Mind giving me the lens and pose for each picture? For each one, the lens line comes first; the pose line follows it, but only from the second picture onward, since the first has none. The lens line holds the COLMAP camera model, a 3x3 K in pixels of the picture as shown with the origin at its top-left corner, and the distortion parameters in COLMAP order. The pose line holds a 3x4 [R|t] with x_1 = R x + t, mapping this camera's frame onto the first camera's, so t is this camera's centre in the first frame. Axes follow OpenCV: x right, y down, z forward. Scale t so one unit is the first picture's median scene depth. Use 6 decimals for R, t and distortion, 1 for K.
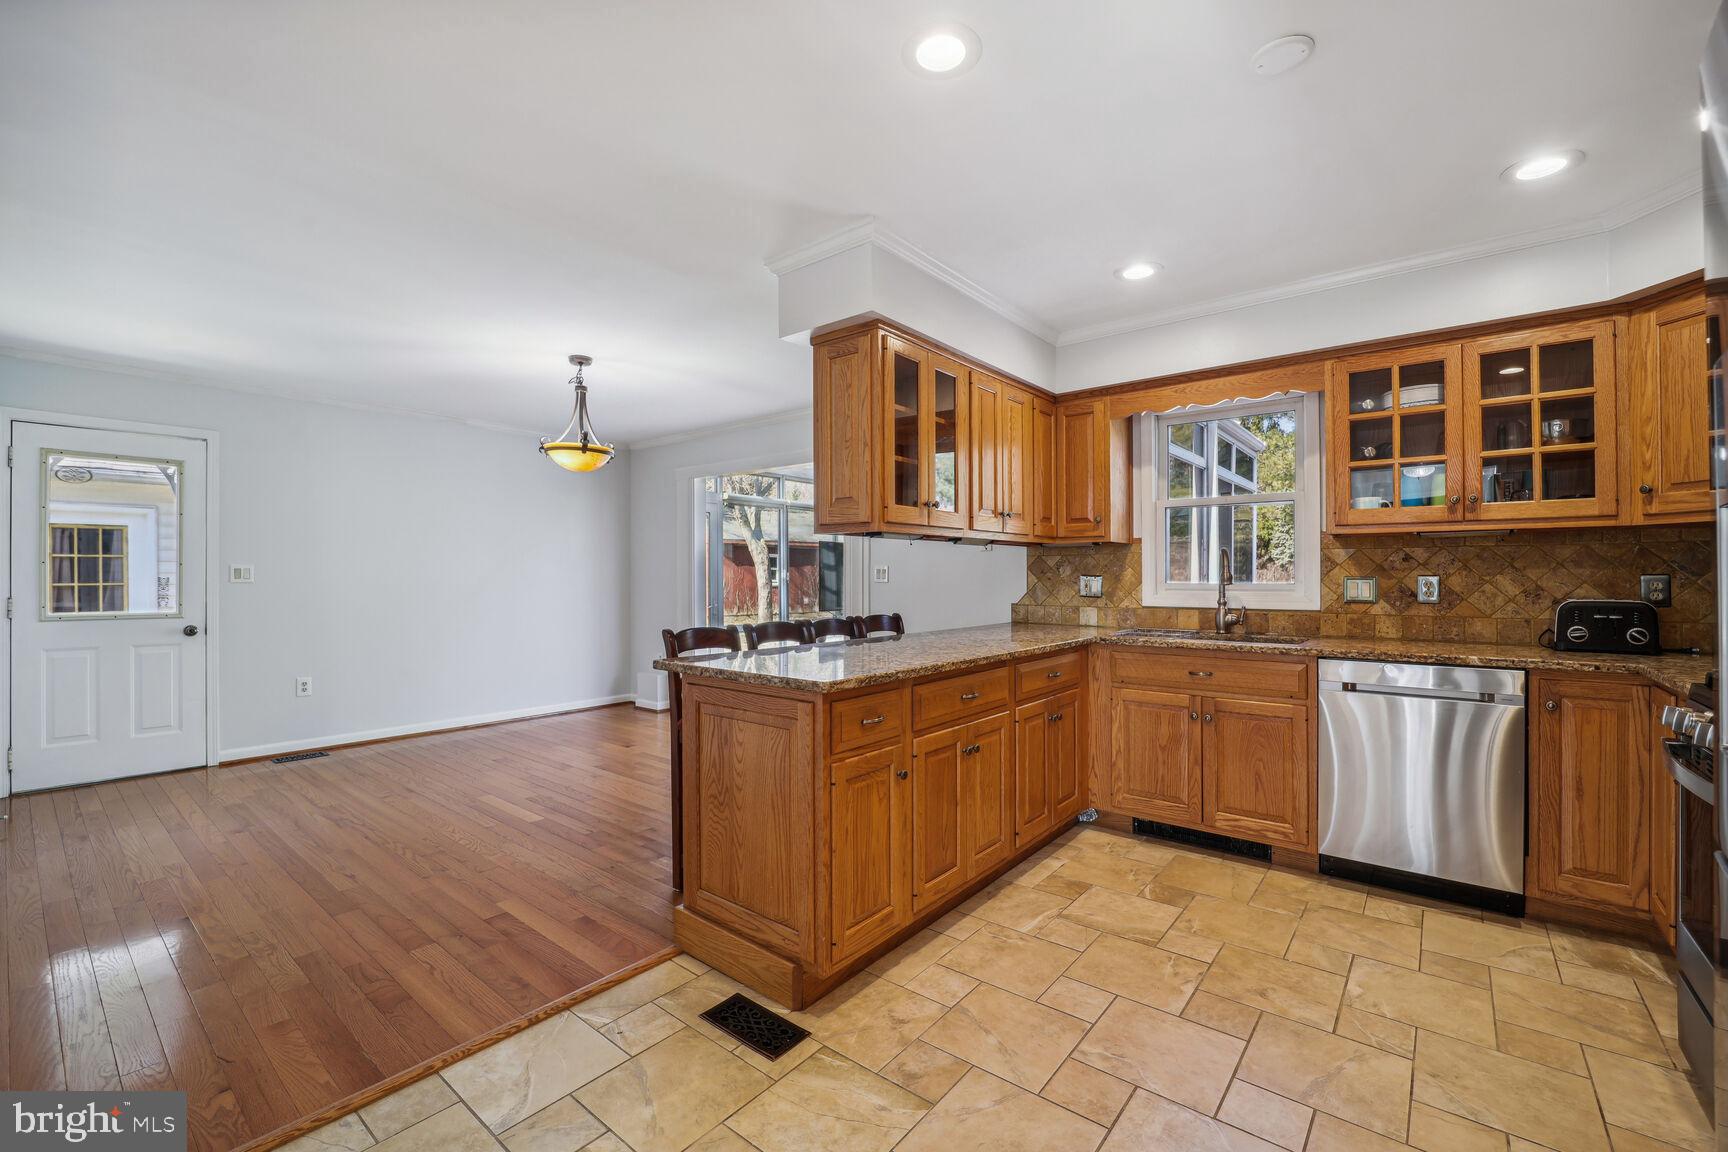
lens RADIAL K [[717.1, 0, 871.0], [0, 717.1, 582.1], [0, 0, 1]] dist [-0.022126, 0.001702]
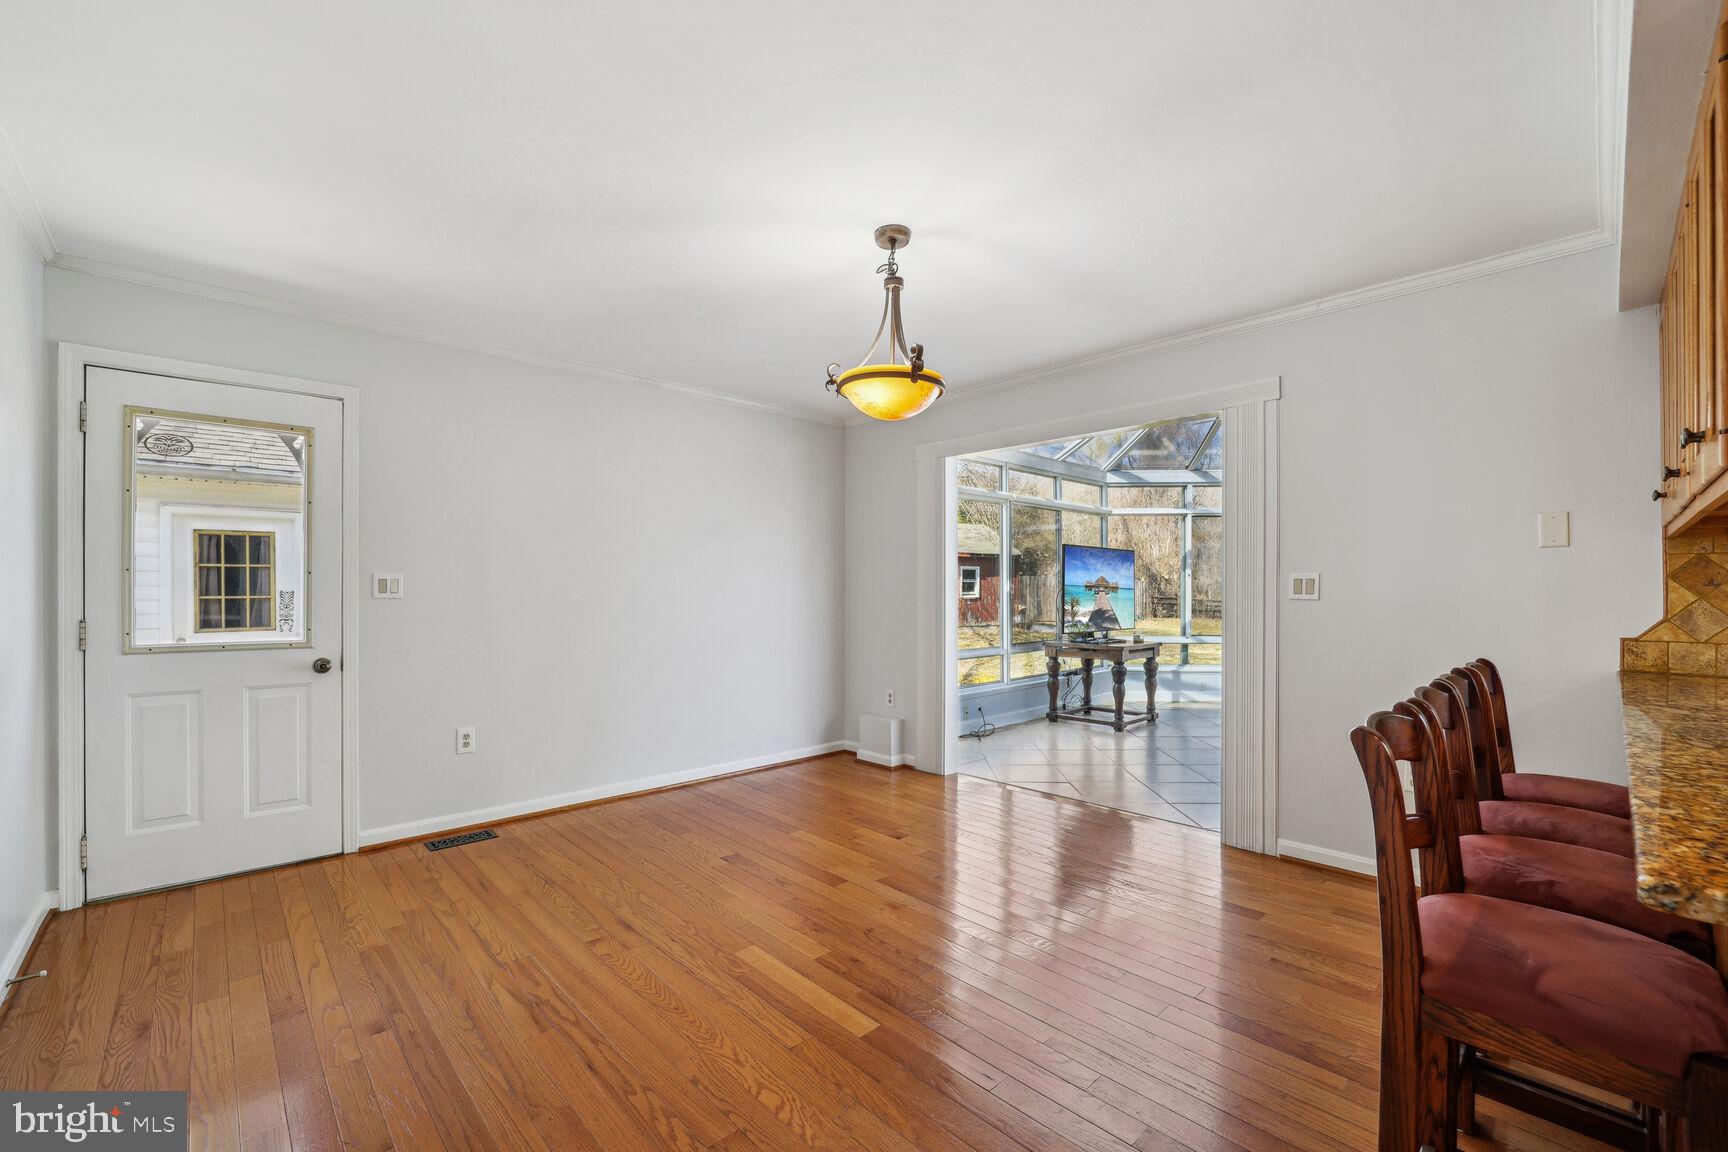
lens RADIAL K [[717.1, 0, 868.5], [0, 717.1, 592.5], [0, 0, 1]] dist [-0.022126, 0.001702]
pose [[0.990331, 0.001097, -0.138718, -0.364235], [-0.001152, 0.999999, -0.000317, -0.006287], [0.138718, 0.000474, 0.990332, 0.417347]]
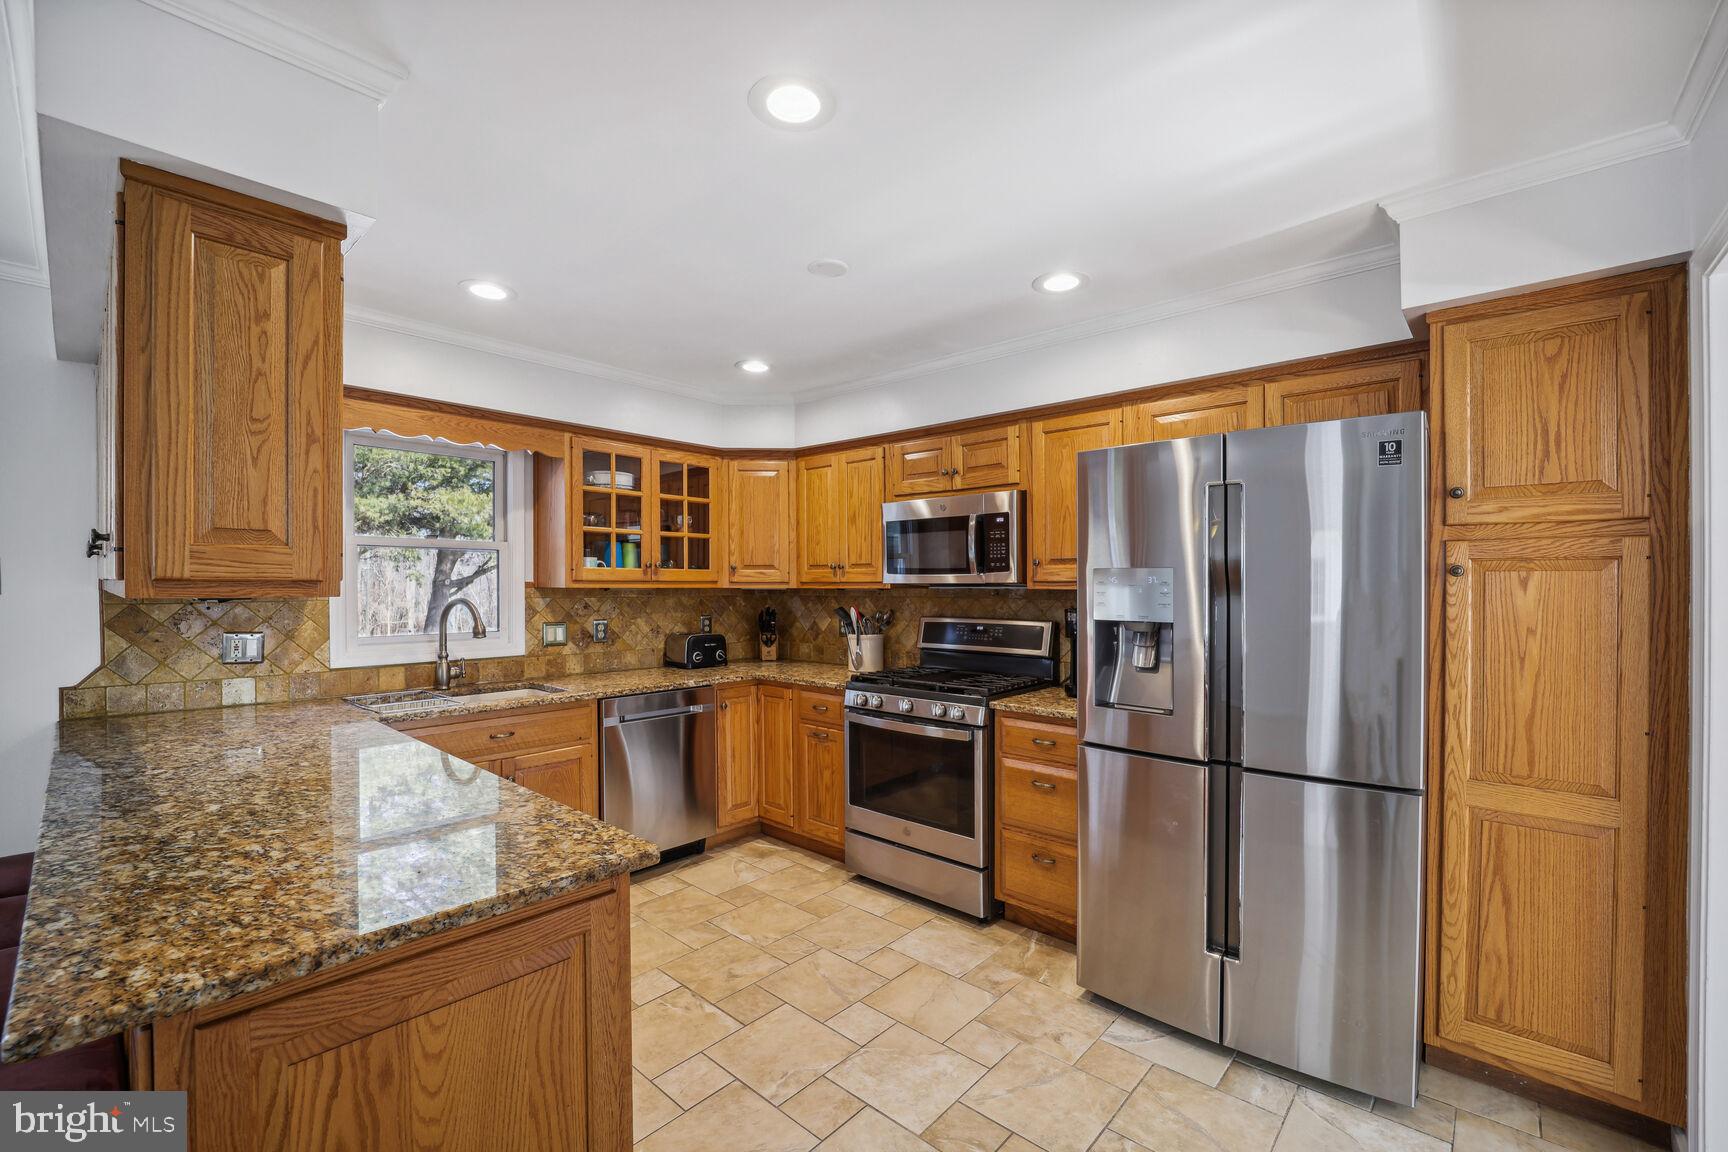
lens RADIAL K [[717.1, 0, 848.3], [0, 717.1, 596.5], [0, 0, 1]] dist [-0.022126, 0.001702]
pose [[0.065879, -0.013396, 0.997738, -0.360245], [0.006214, 0.999896, 0.013014, -0.052309], [-0.997808, 0.005343, 0.065956, 0.385054]]
